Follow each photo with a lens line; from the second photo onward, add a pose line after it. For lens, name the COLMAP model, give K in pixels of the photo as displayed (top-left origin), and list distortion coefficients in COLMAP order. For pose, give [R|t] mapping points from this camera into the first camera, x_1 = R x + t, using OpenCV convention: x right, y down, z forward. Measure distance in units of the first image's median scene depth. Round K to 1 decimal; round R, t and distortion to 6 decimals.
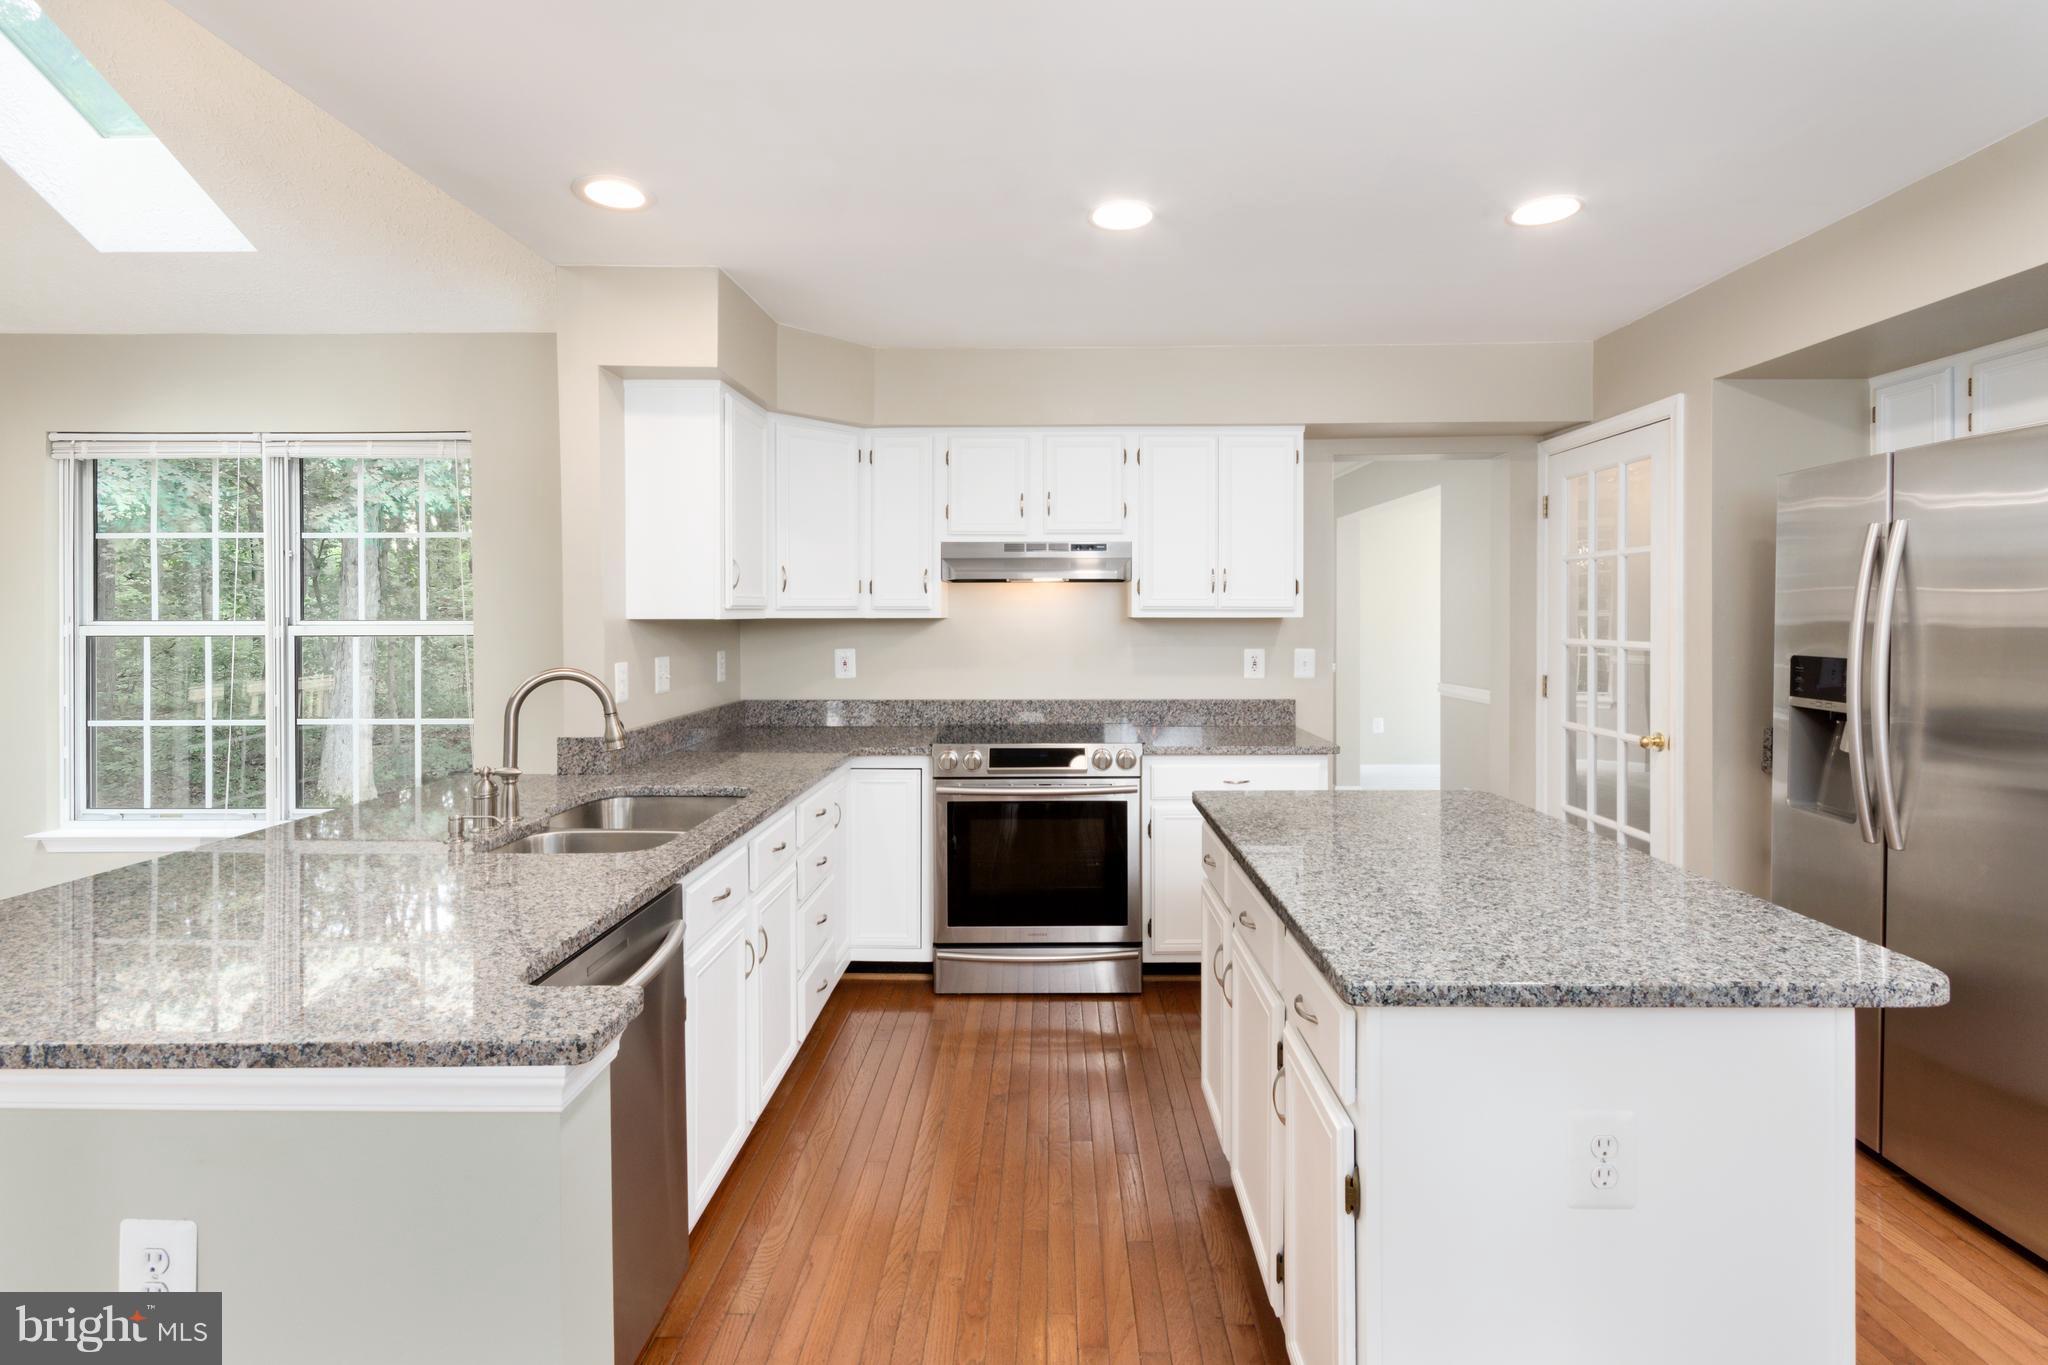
lens RADIAL K [[916.8, 0, 1040.6], [0, 916.8, 625.8], [0, 0, 1]] dist [0.003287, 0.000490]
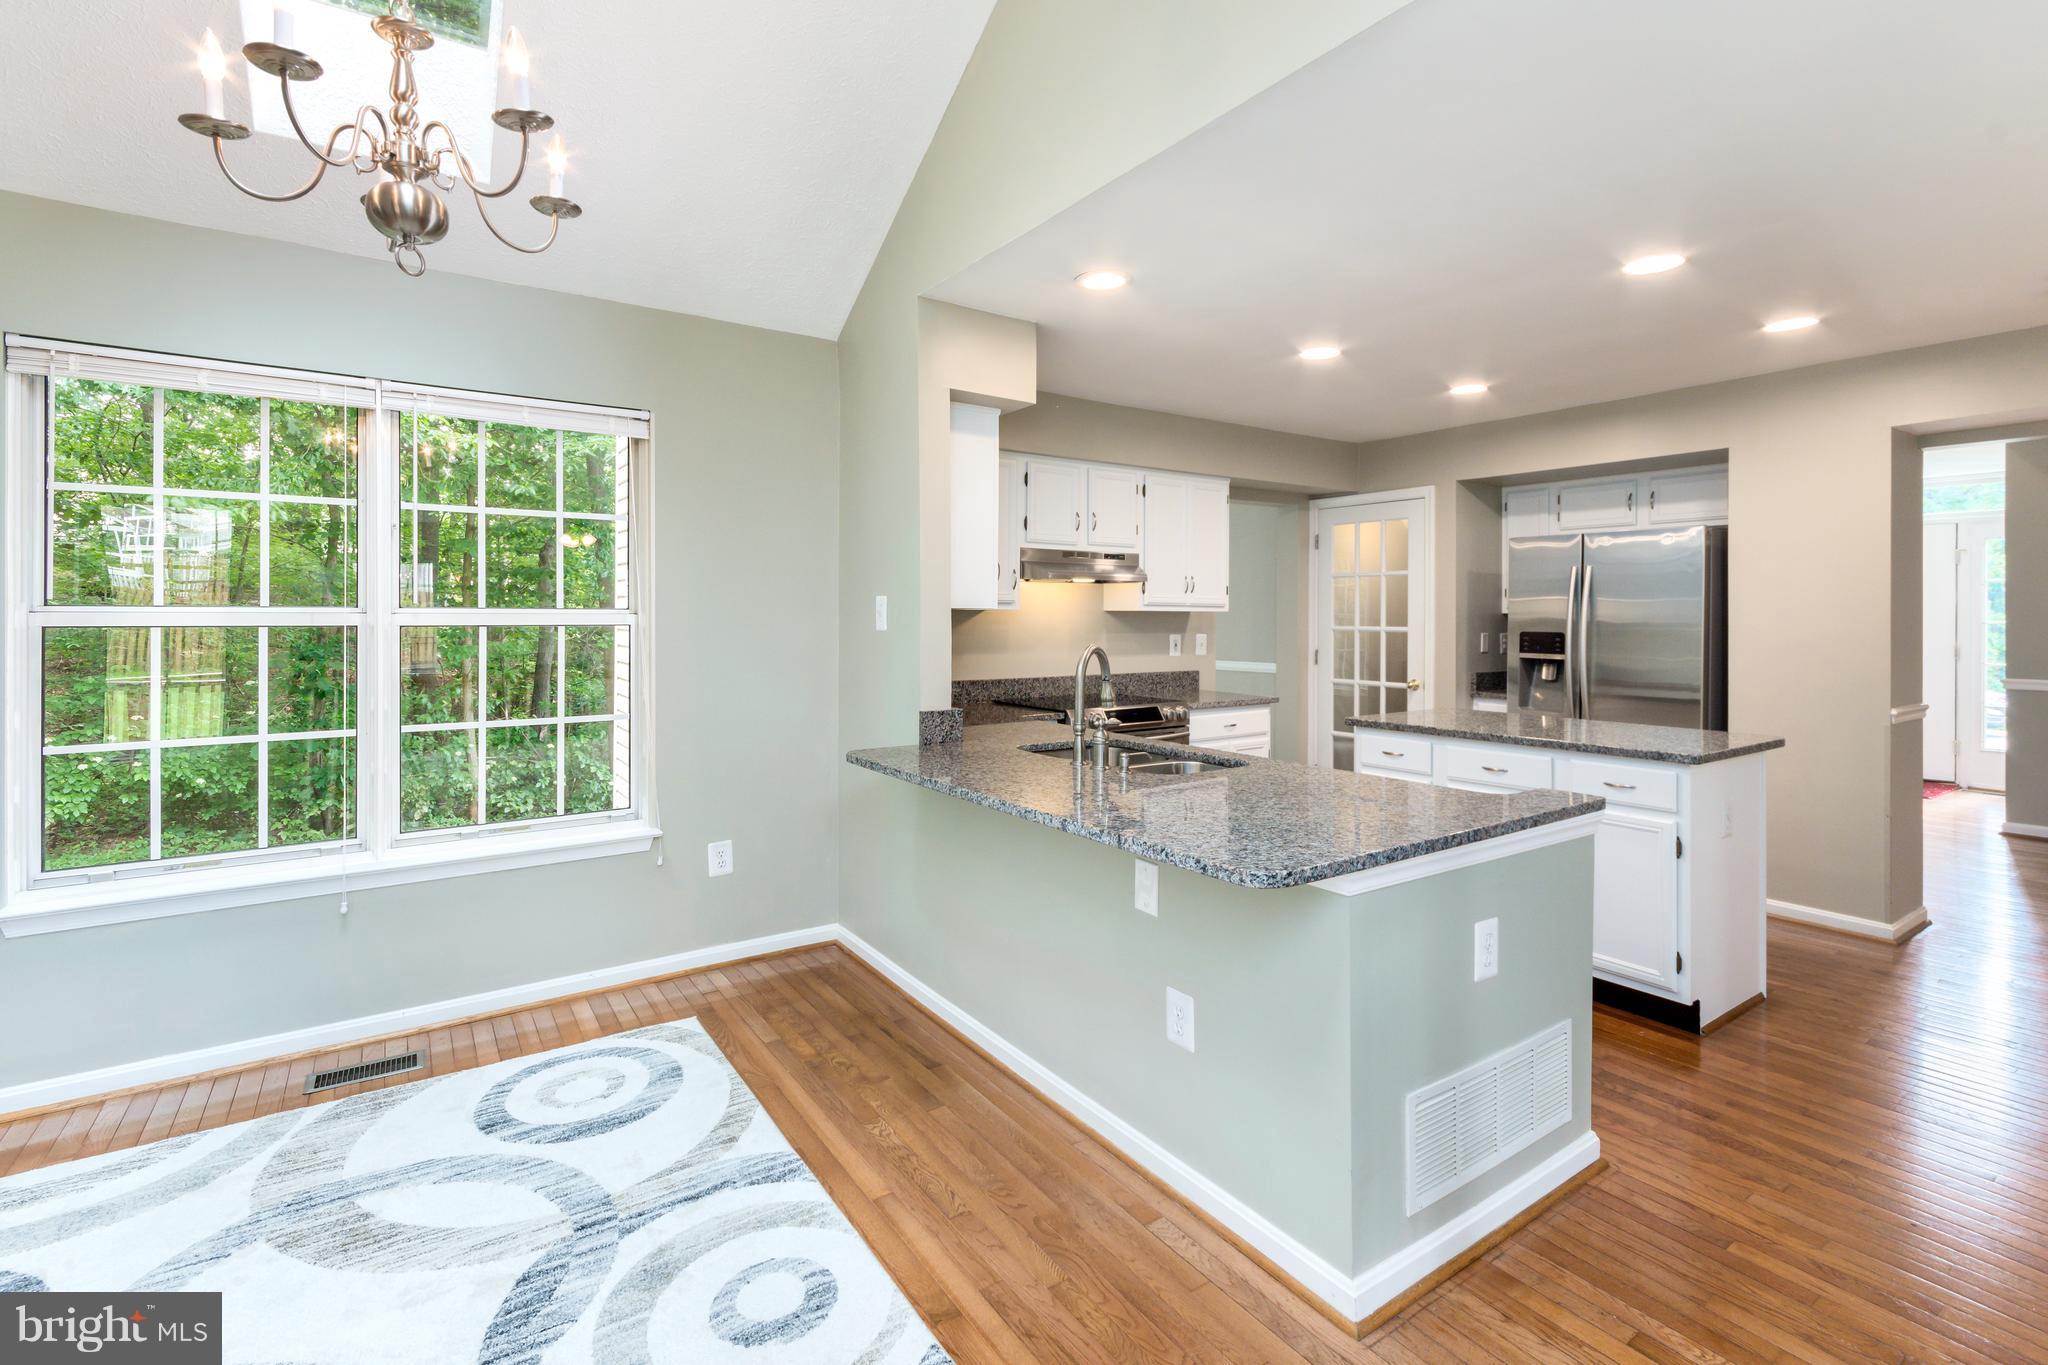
lens RADIAL K [[936.1, 0, 1016.7], [0, 936.1, 614.0], [0, 0, 1]] dist [0.001991, 0.000240]
pose [[0.822559, 0.005667, 0.568652, -0.840478], [0.000586, 0.999941, -0.010813, 0.010334], [-0.568680, 0.009227, 0.822507, -0.015570]]
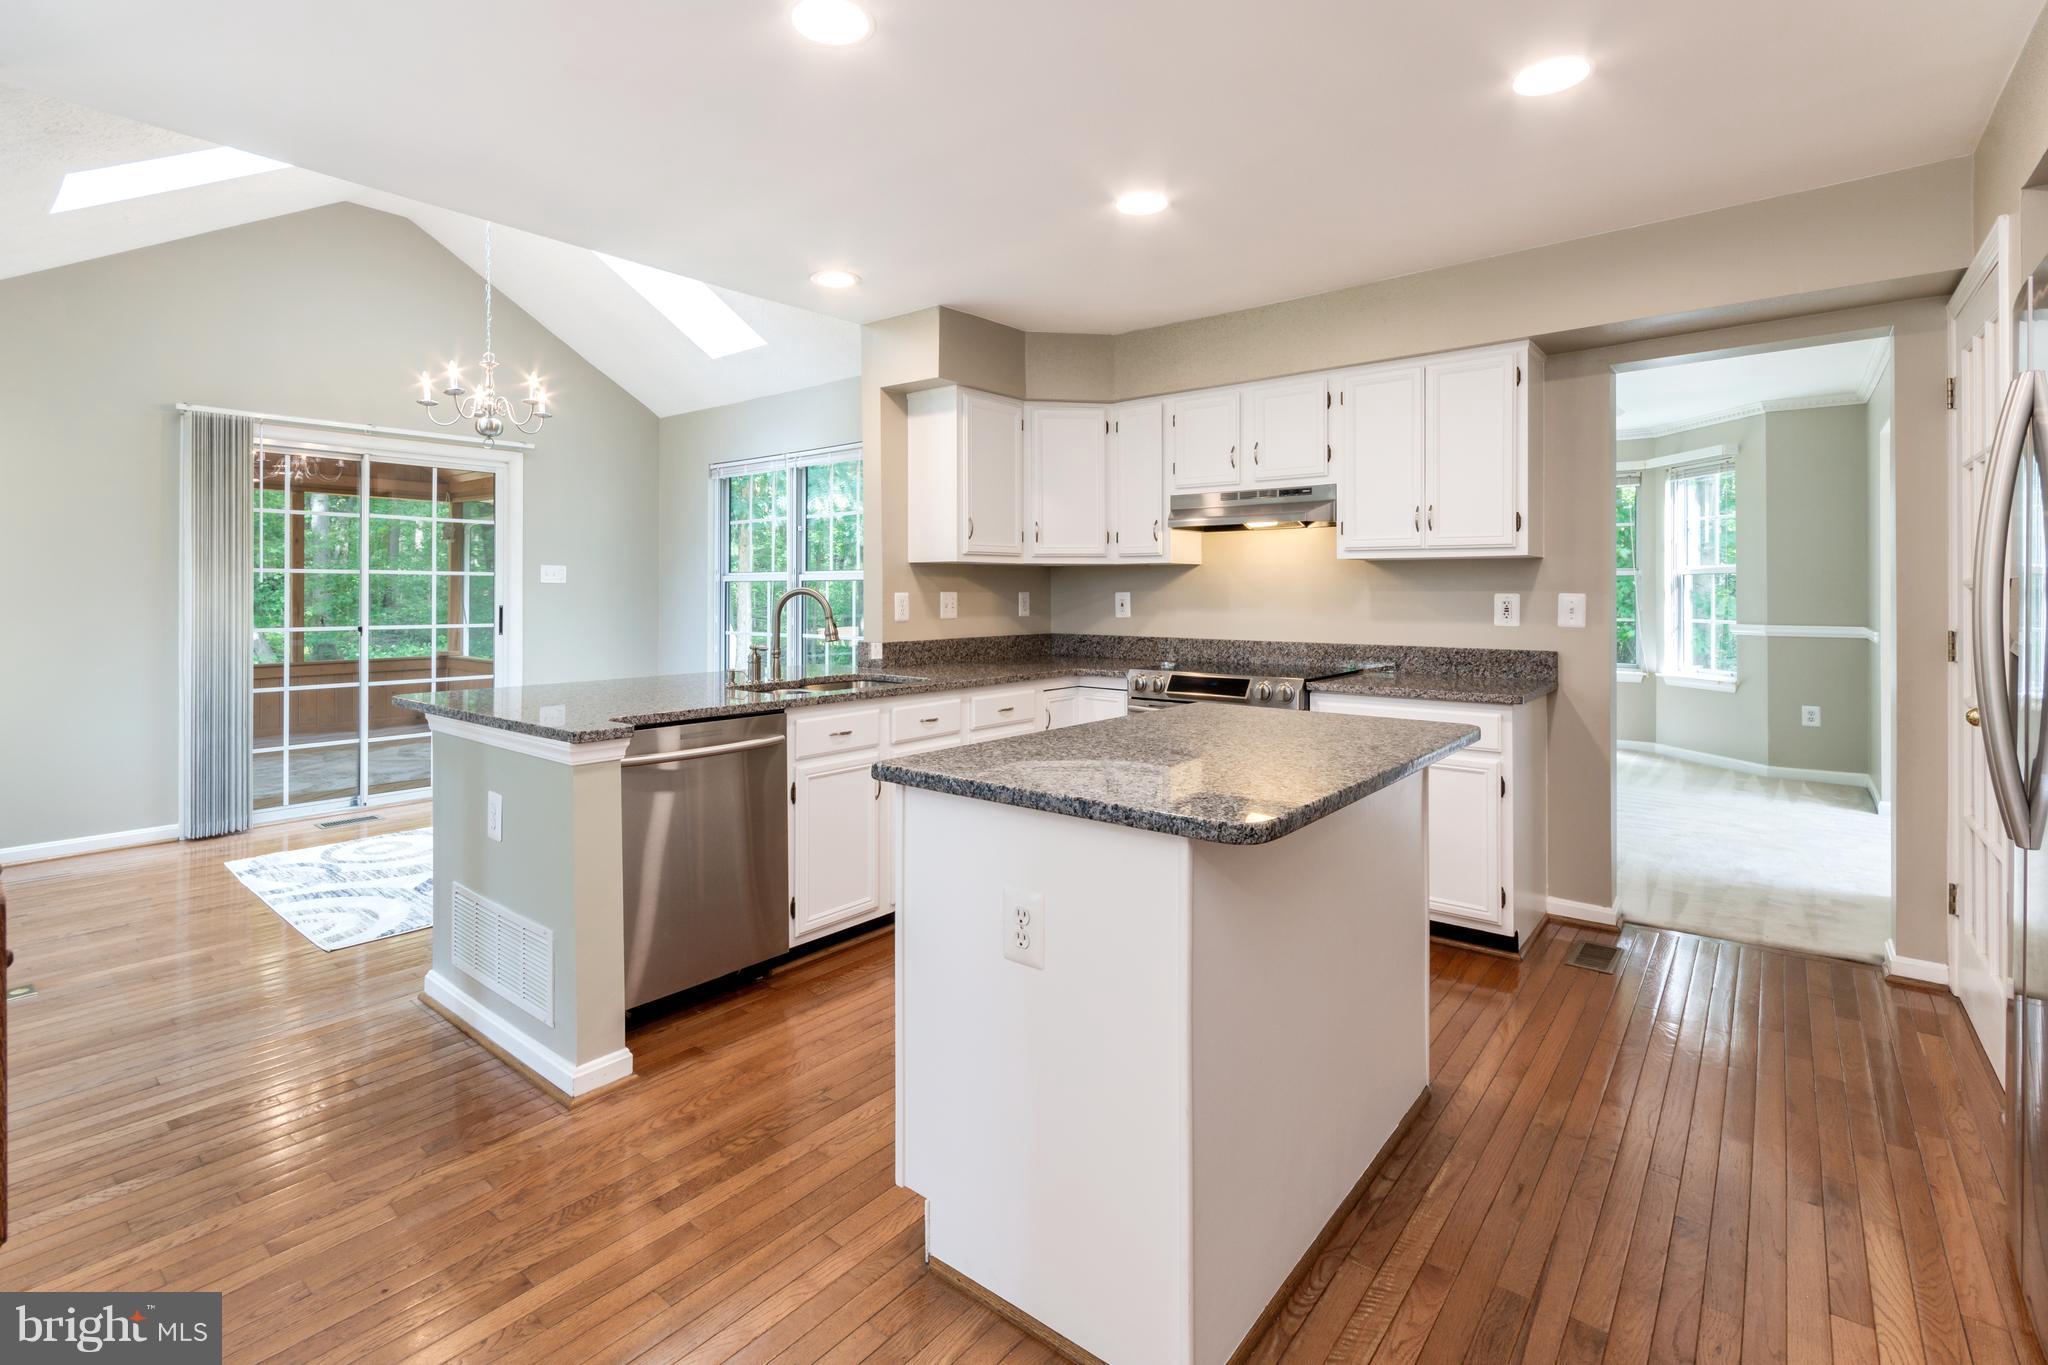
lens RADIAL K [[934.9, 0, 1014.8], [0, 934.9, 591.2], [0, 0, 1]] dist [-0.005407, 0.000009]
pose [[0.779377, 0.002350, -0.626550, 0.478808], [-0.008835, 0.999935, -0.007240, 0.037645], [0.626492, 0.011178, 0.779347, -0.016688]]
